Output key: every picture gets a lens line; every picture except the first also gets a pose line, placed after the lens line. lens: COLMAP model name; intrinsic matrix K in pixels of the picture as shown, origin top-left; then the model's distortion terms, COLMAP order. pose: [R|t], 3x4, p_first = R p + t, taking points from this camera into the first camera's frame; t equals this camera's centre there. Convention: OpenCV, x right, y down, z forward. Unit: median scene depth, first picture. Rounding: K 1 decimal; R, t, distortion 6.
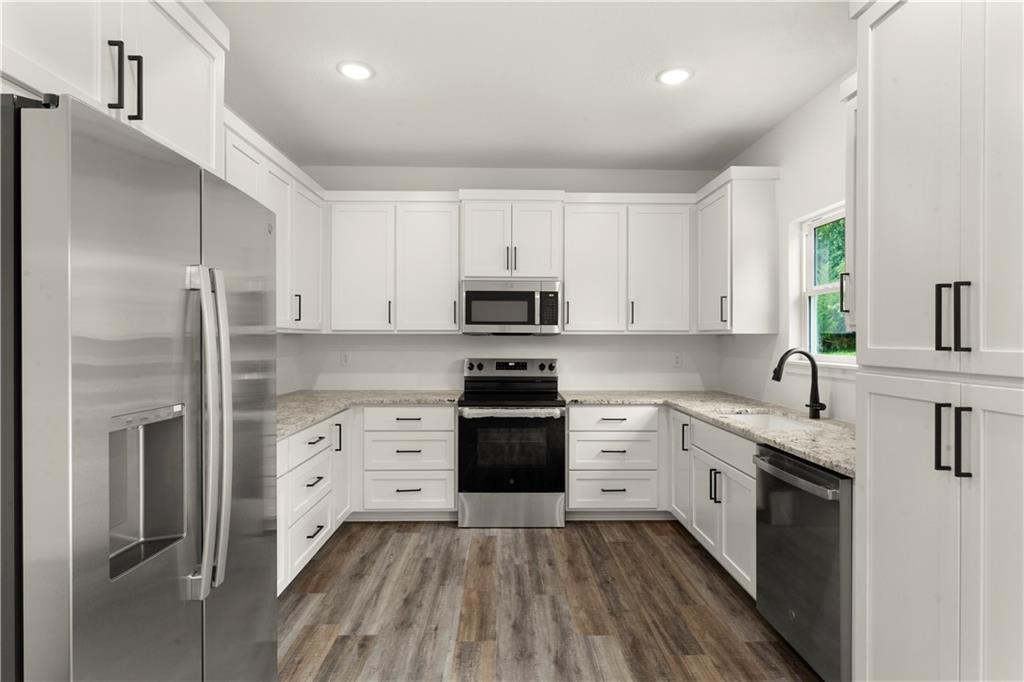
lens RADIAL K [[526.1, 0, 512.0], [0, 526.1, 341.0], [0, 0, 1]] dist [-0.004669, -0.000265]
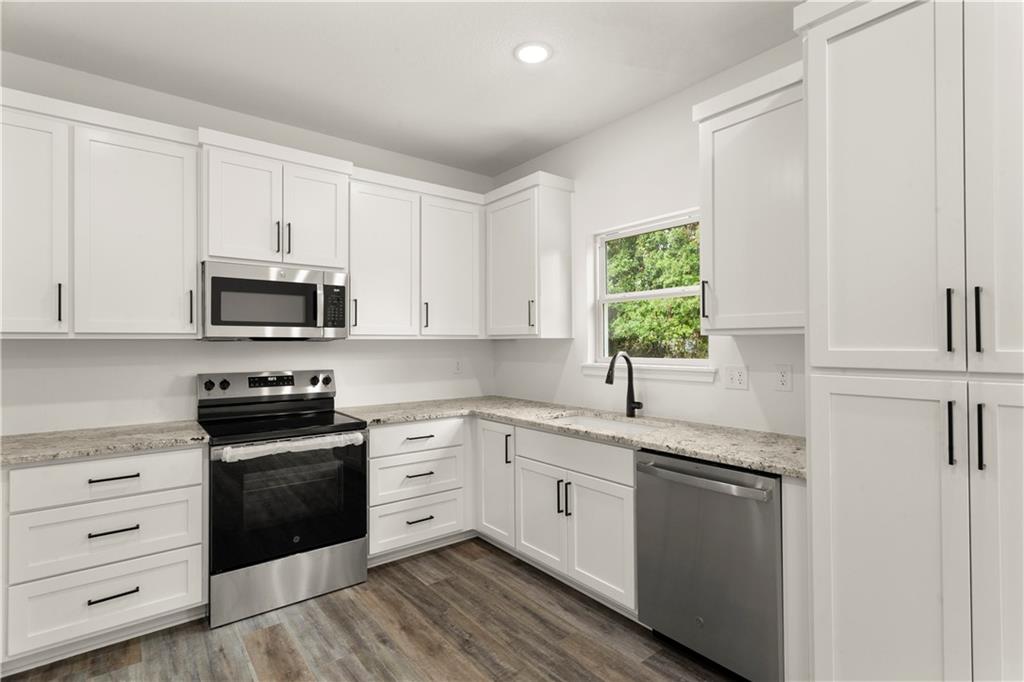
lens RADIAL K [[491.1, 0, 514.8], [0, 491.1, 338.5], [0, 0, 1]] dist [0.001331, 0.001379]
pose [[0.795758, 0.000620, 0.605615, -0.179674], [0.009817, 0.999855, -0.013923, -0.000935], [-0.605536, 0.017025, 0.795636, 0.273946]]
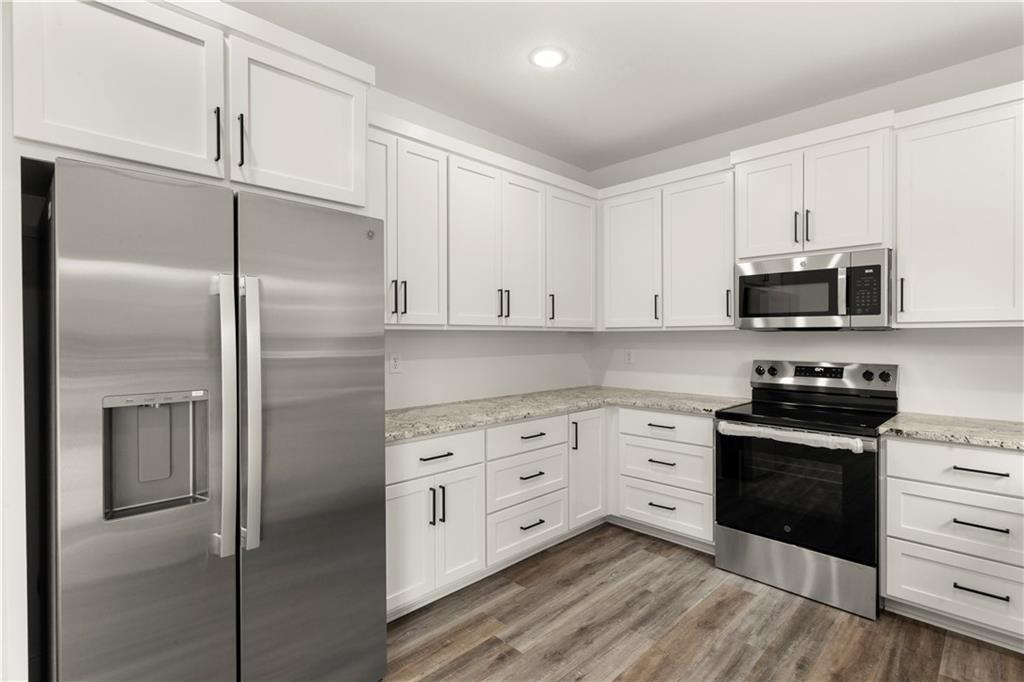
lens RADIAL K [[491.1, 0, 514.8], [0, 491.1, 338.5], [0, 0, 1]] dist [0.001331, 0.001379]
pose [[0.692348, -0.000703, -0.721563, 0.241153], [0.000617, 1.000000, -0.000382, 0.000299], [0.721563, -0.000181, 0.692348, 0.255986]]
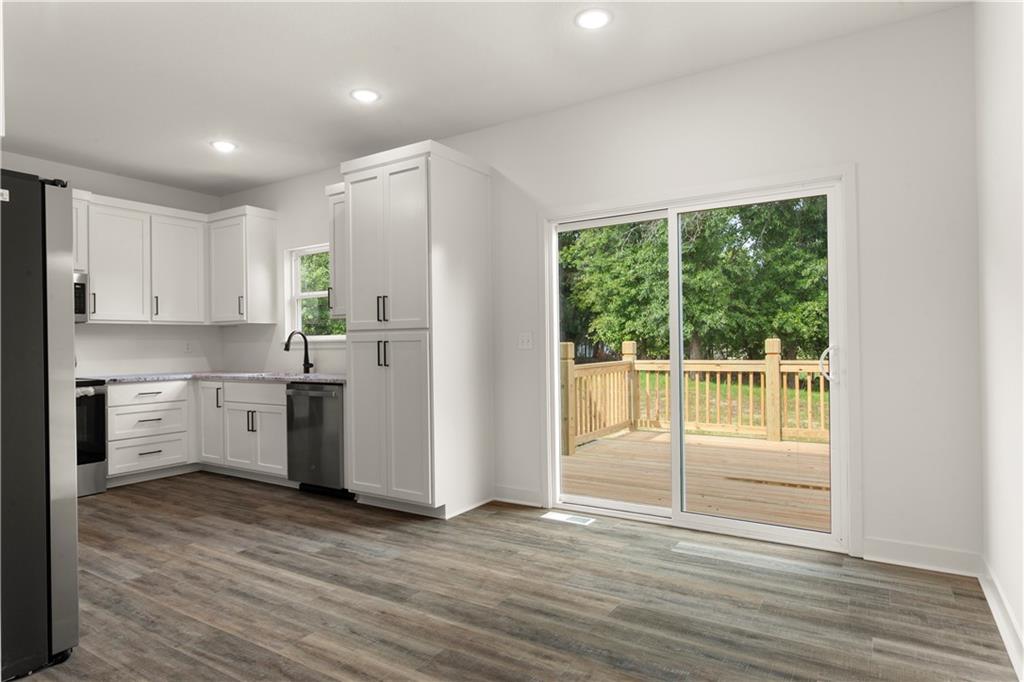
lens RADIAL K [[579.1, 0, 512.0], [0, 579.1, 341.0], [0, 0, 1]] dist [-0.000987, -0.000307]
pose [[0.556678, -0.006034, 0.830707, -0.465729], [0.019208, 0.999800, -0.005609, 0.054914], [-0.830506, 0.019078, 0.556682, -0.446364]]
